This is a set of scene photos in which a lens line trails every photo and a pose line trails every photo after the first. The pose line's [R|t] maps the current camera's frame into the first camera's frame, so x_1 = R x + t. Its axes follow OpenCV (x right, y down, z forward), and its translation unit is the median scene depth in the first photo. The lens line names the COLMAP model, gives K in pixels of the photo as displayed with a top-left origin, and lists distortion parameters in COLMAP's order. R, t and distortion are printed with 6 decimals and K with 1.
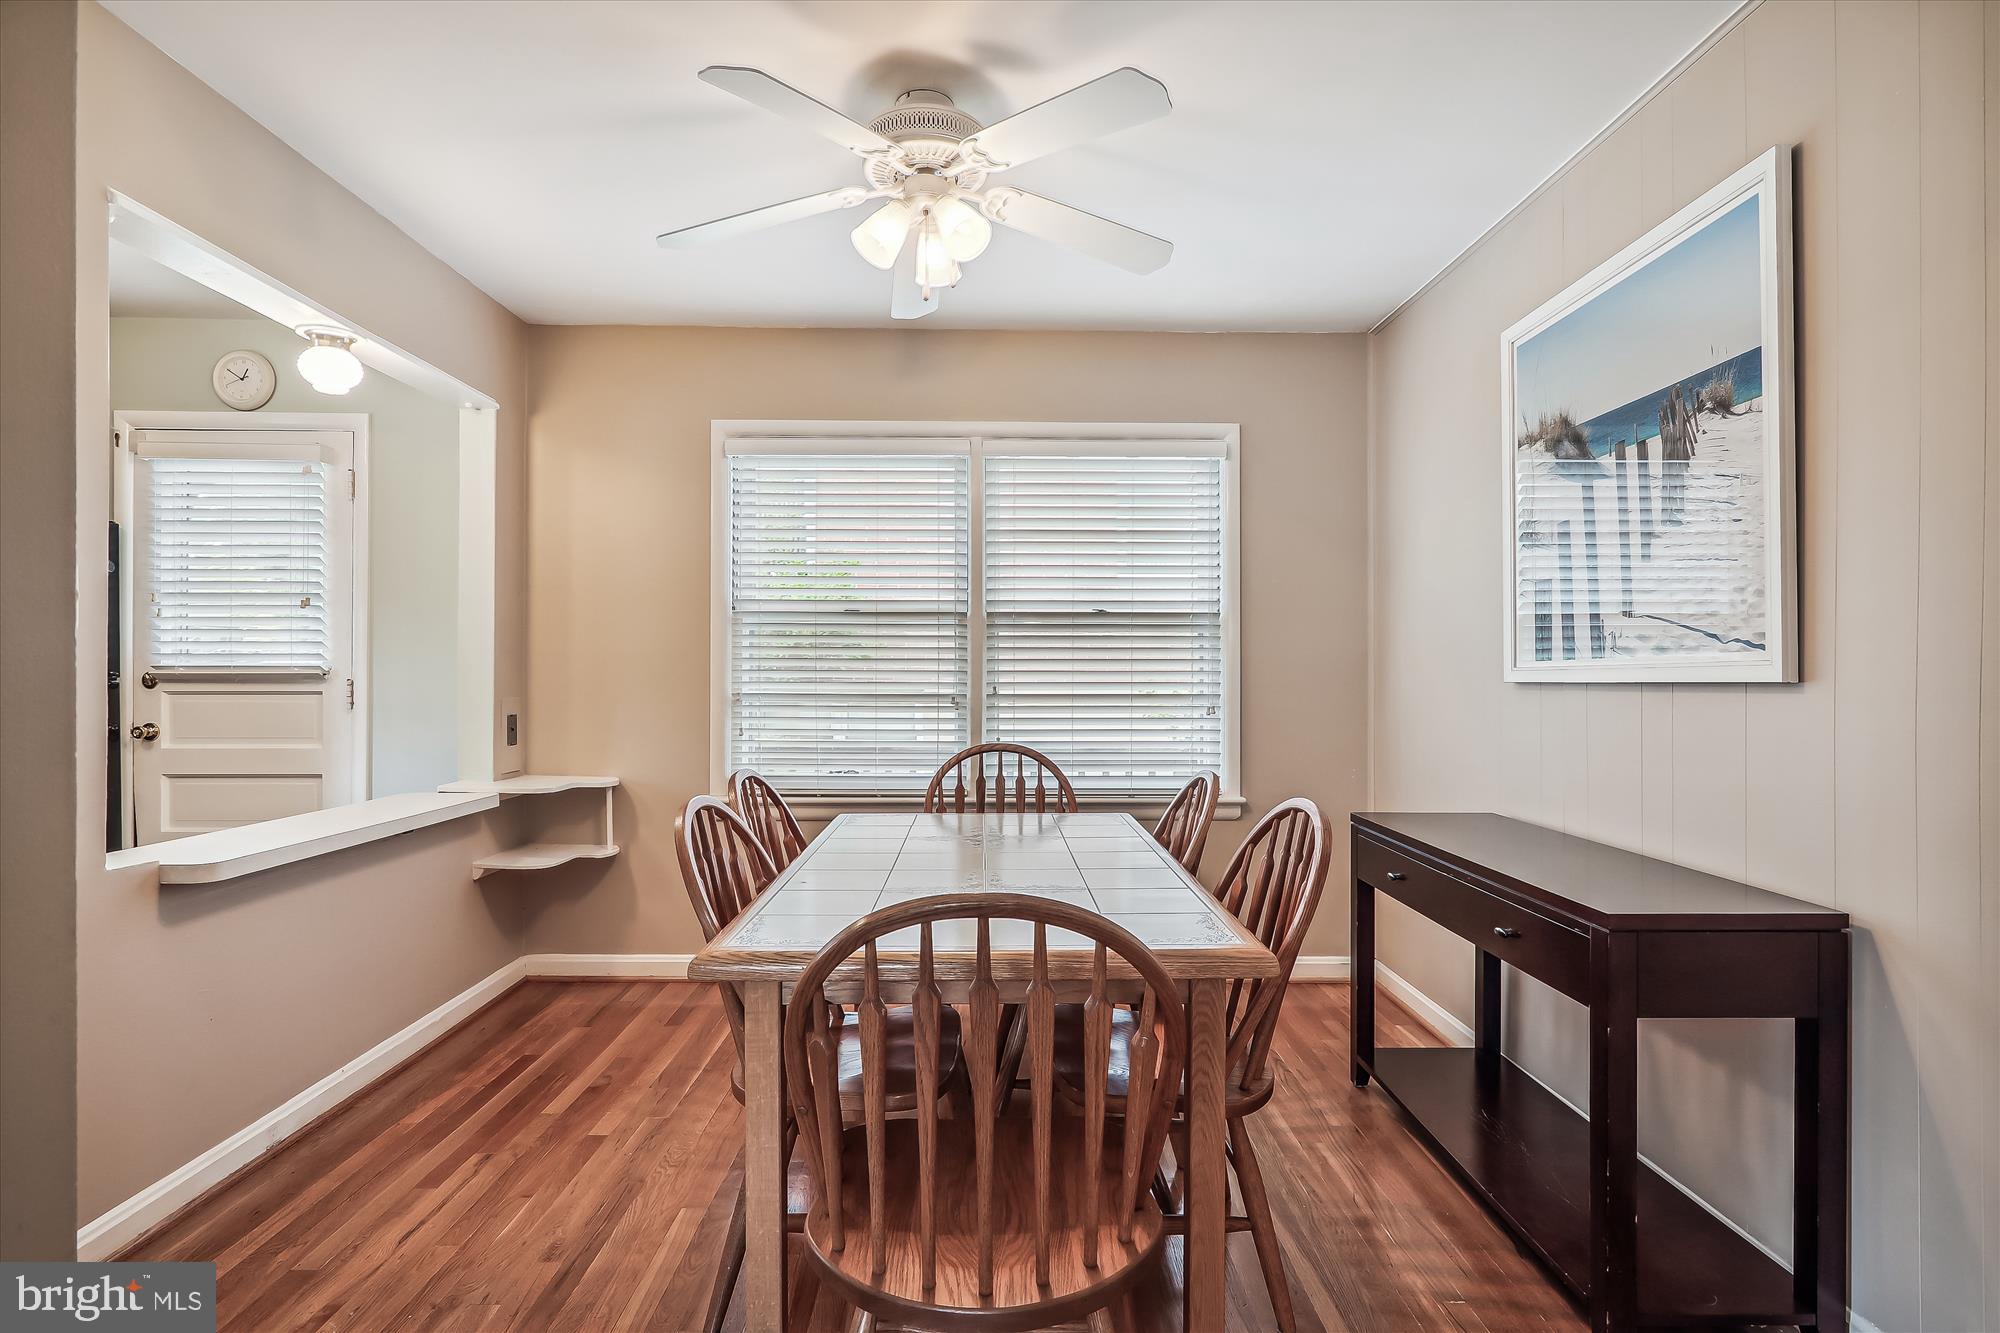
lens RADIAL K [[992.6, 0, 992.0], [0, 992.6, 673.8], [0, 0, 1]] dist [-0.000458, -0.001671]
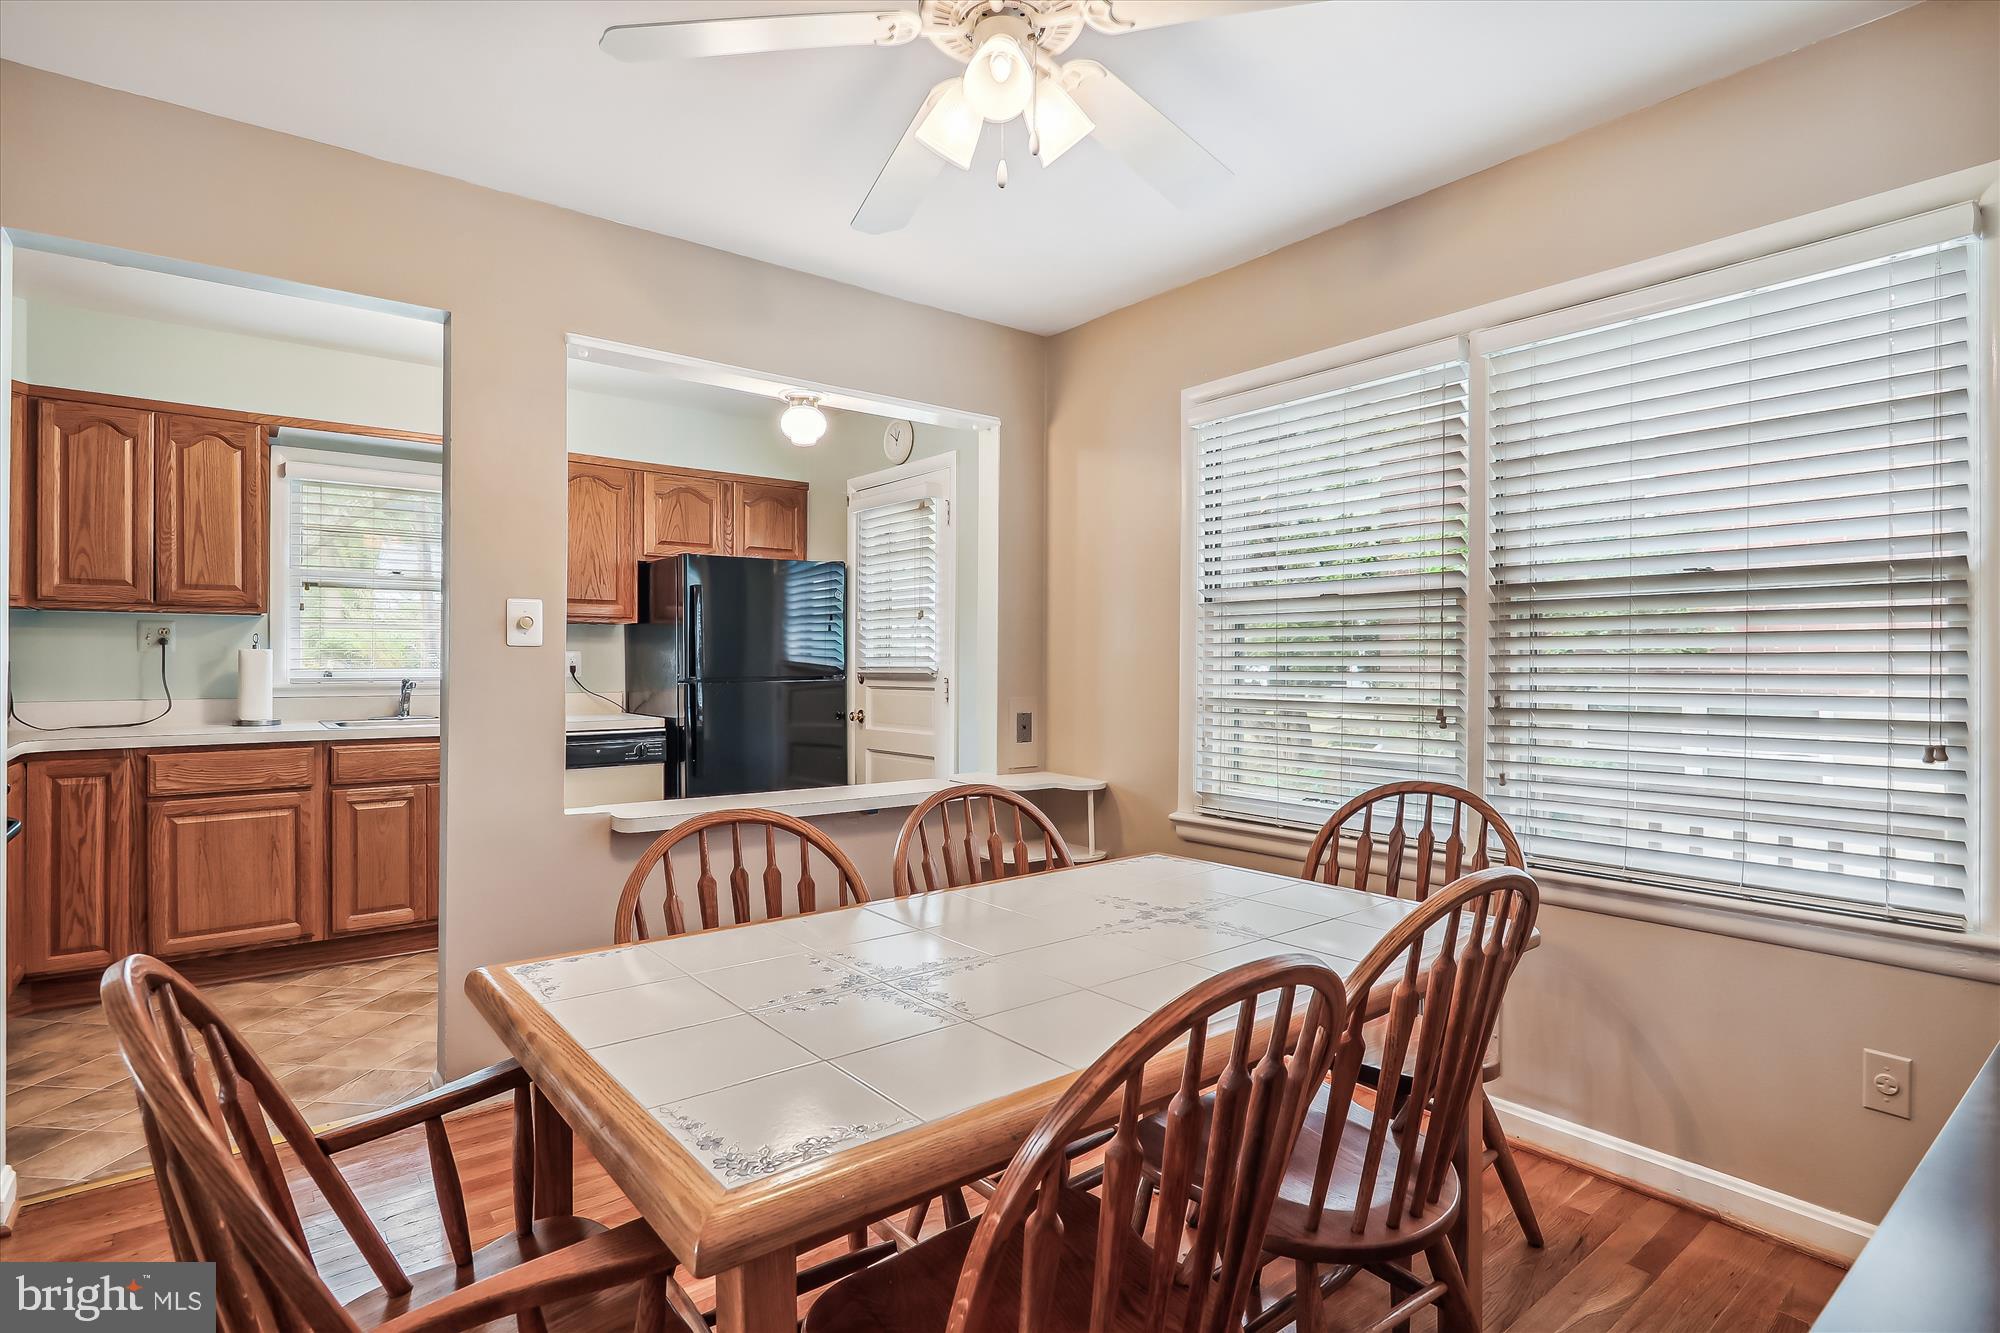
lens RADIAL K [[992.6, 0, 1004.8], [0, 992.6, 663.7], [0, 0, 1]] dist [-0.000458, -0.001671]
pose [[0.615979, -0.003928, -0.787753, 0.335347], [0.000851, 0.999990, -0.004320, -0.006319], [0.787762, 0.001991, 0.615977, 0.337577]]
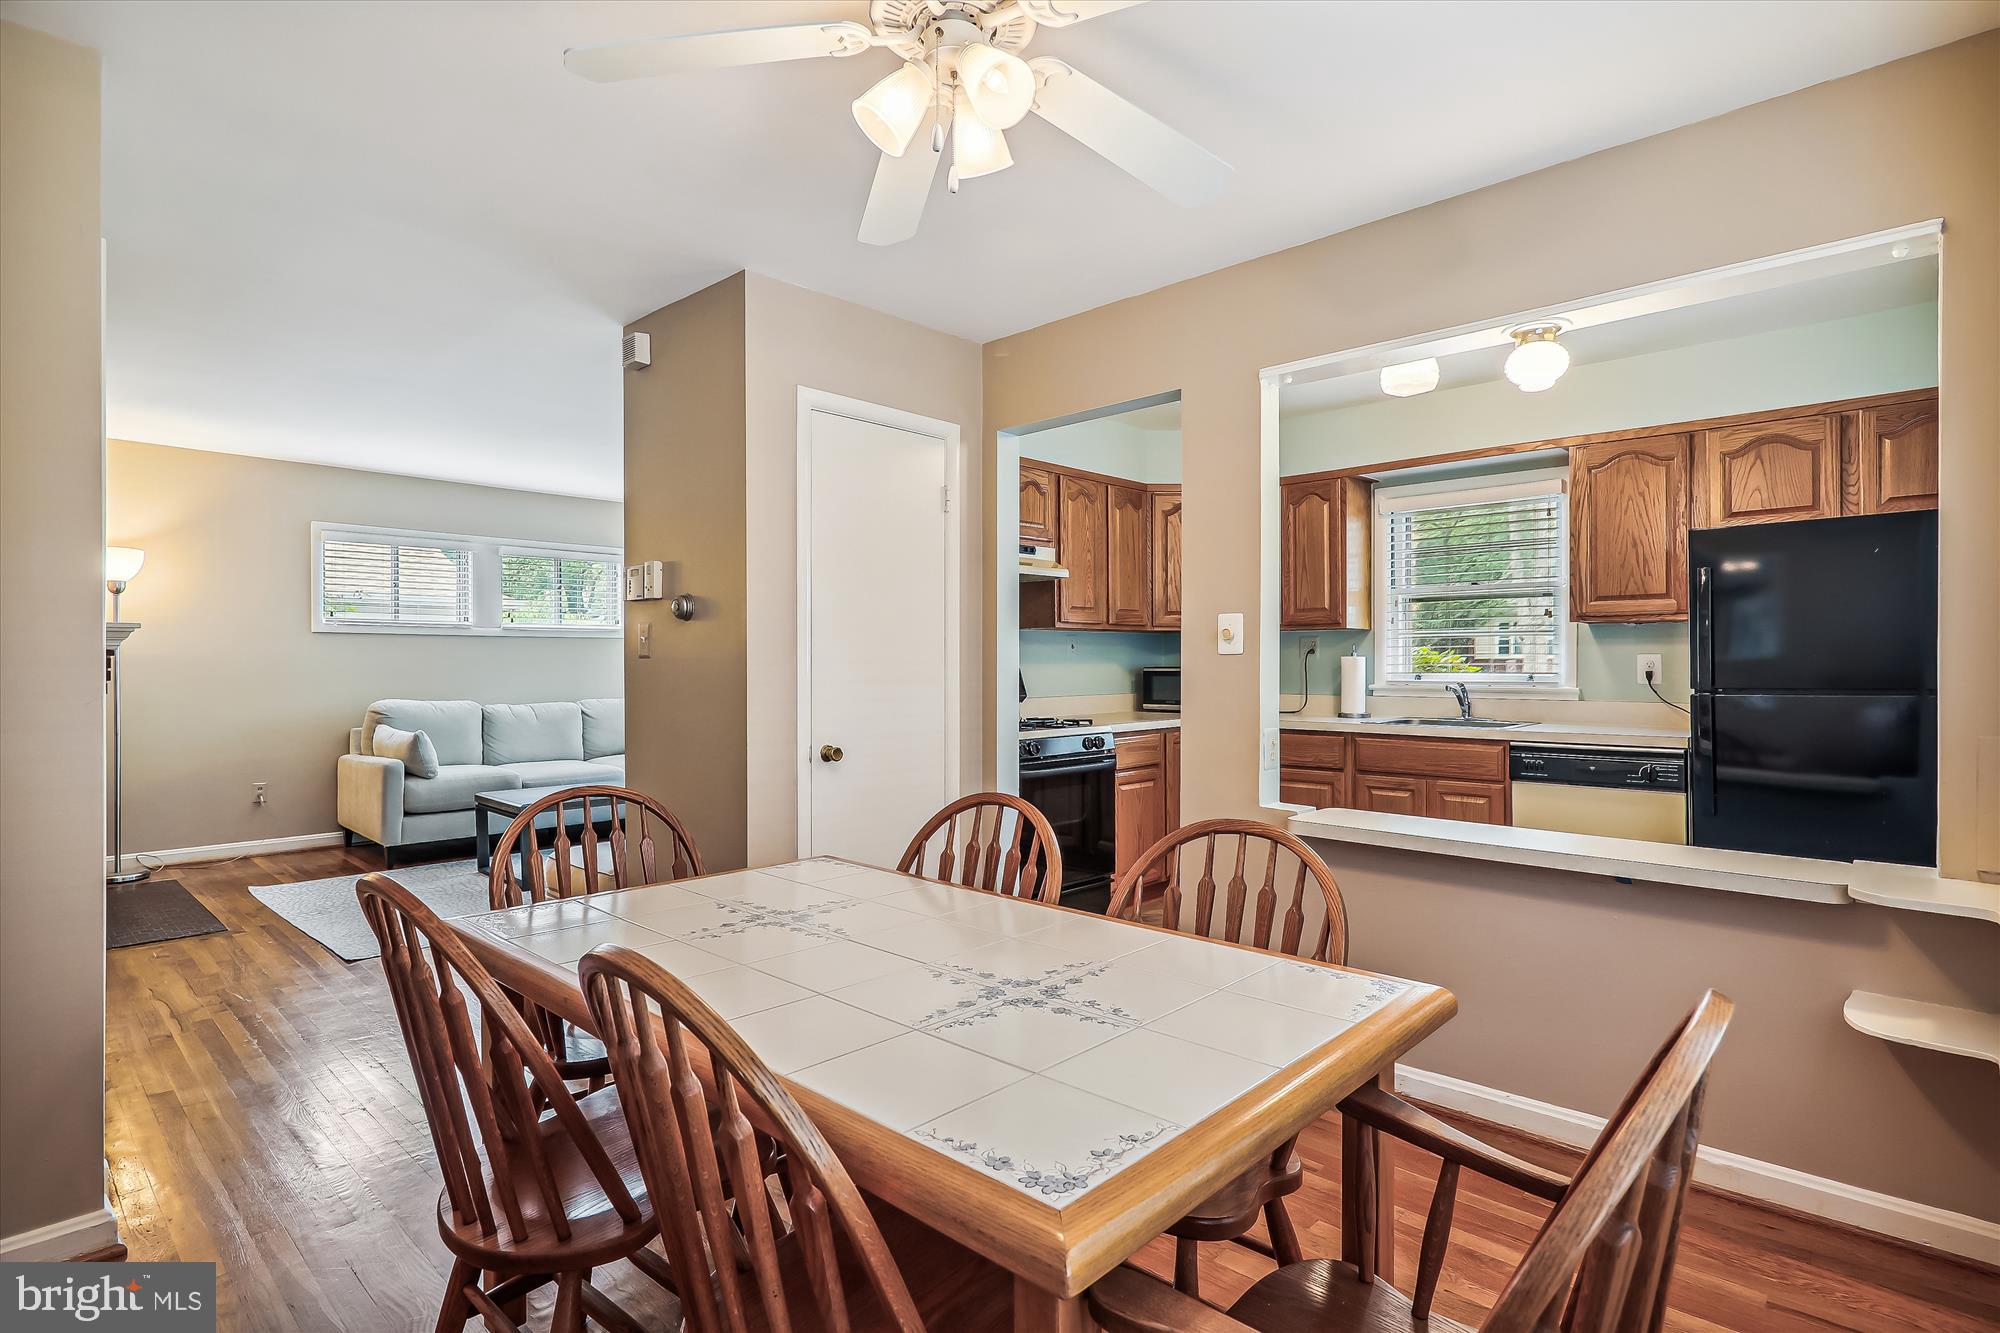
lens RADIAL K [[992.6, 0, 1014.0], [0, 992.6, 663.5], [0, 0, 1]] dist [-0.000458, -0.001671]
pose [[-0.685396, -0.005563, -0.728149, 0.282603], [-0.004313, 0.999984, -0.003580, -0.011311], [0.728157, 0.000687, -0.685410, 0.973317]]
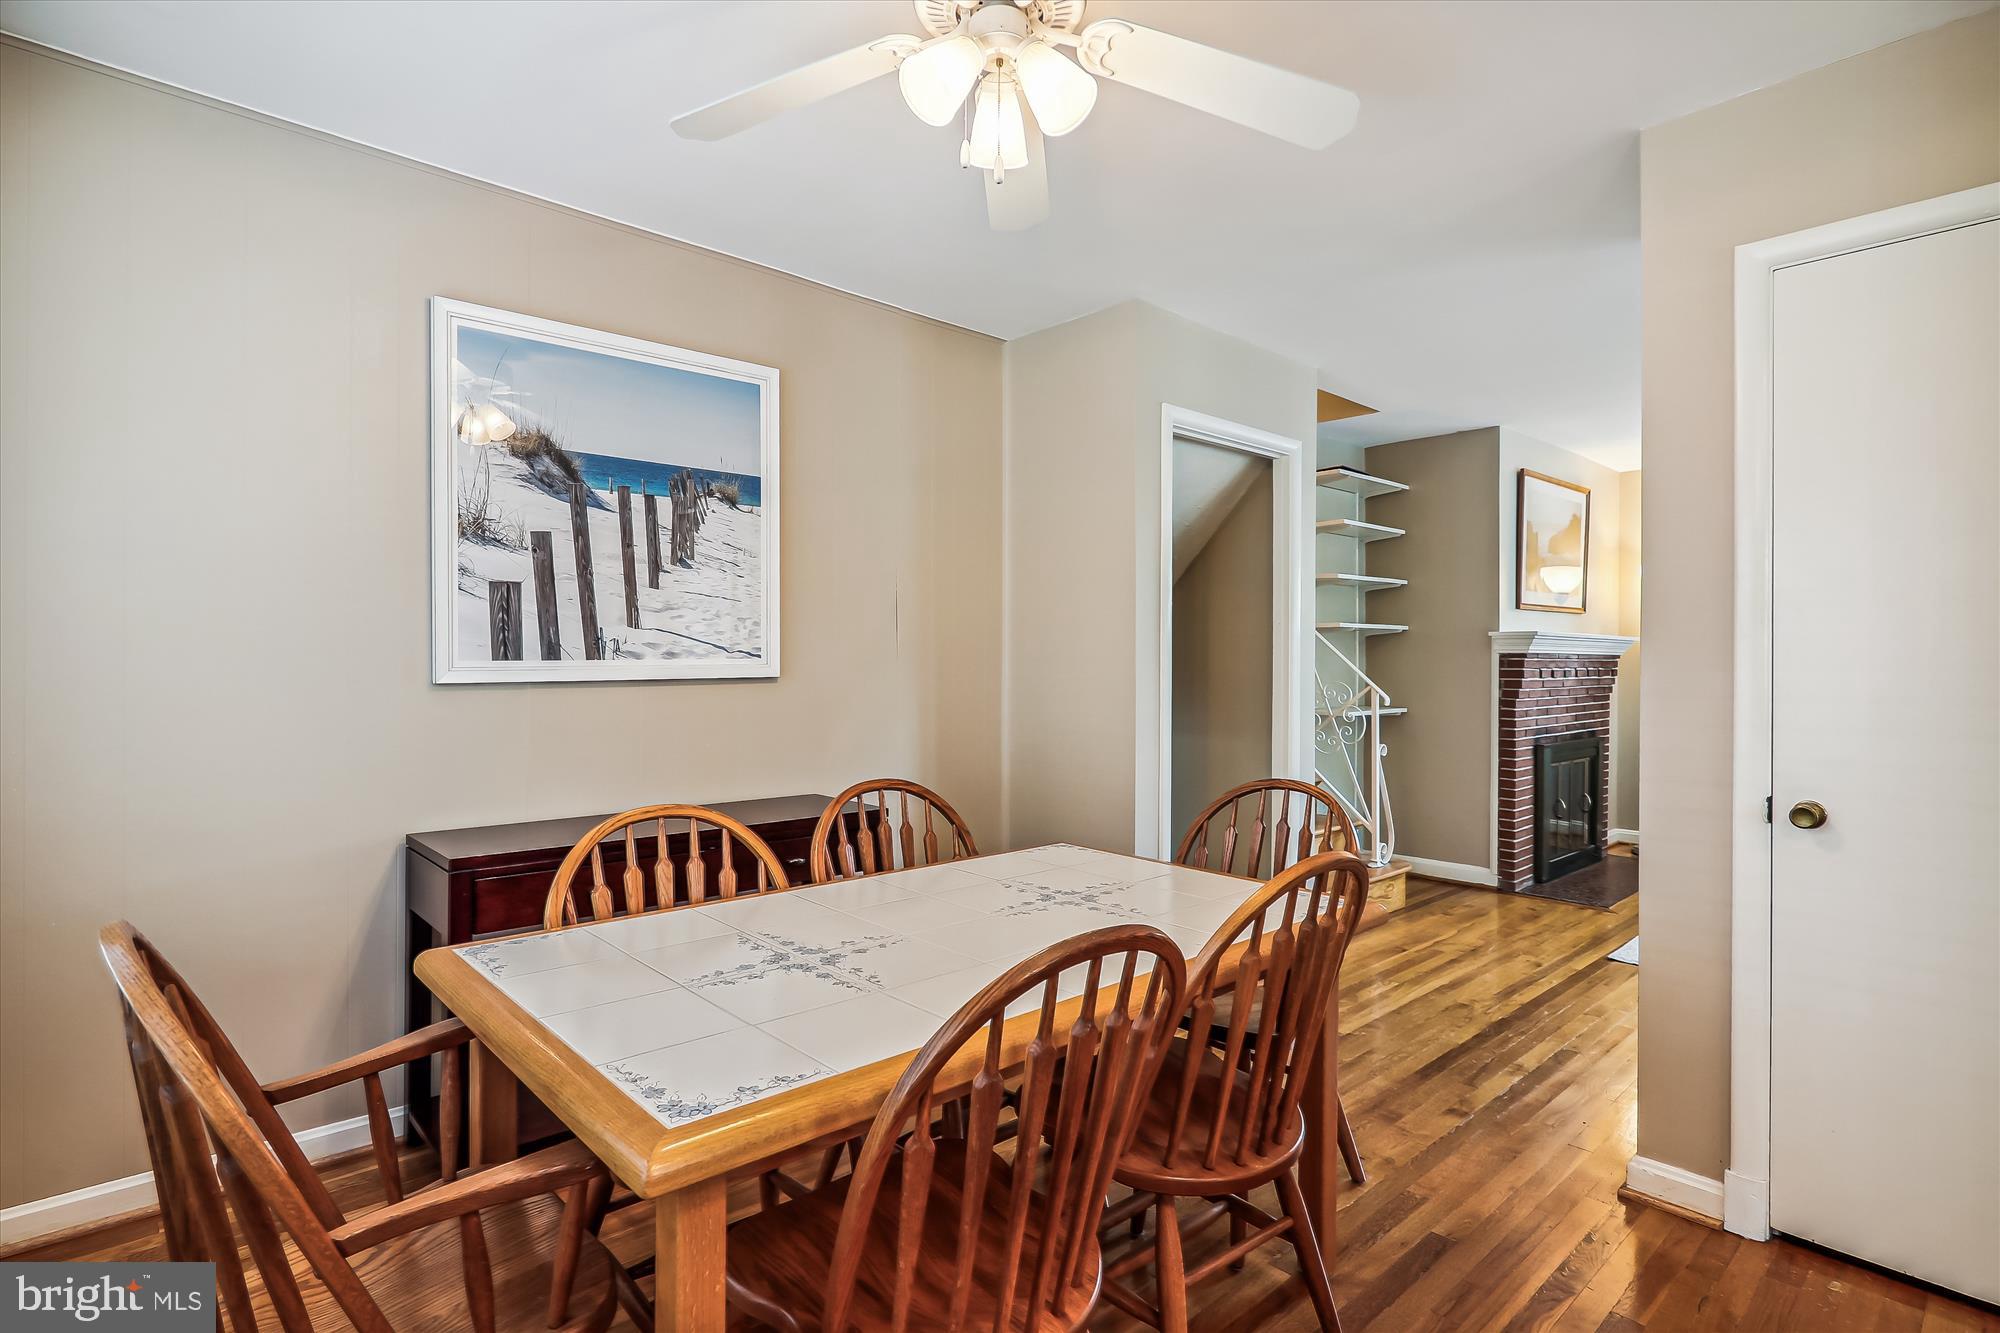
lens RADIAL K [[992.6, 0, 1006.4], [0, 992.6, 654.5], [0, 0, 1]] dist [-0.000458, -0.001671]
pose [[-0.669395, -0.006414, 0.742879, -0.389072], [-0.009690, 0.999953, -0.000098, -0.017322], [-0.742844, -0.007264, -0.669425, 0.933879]]
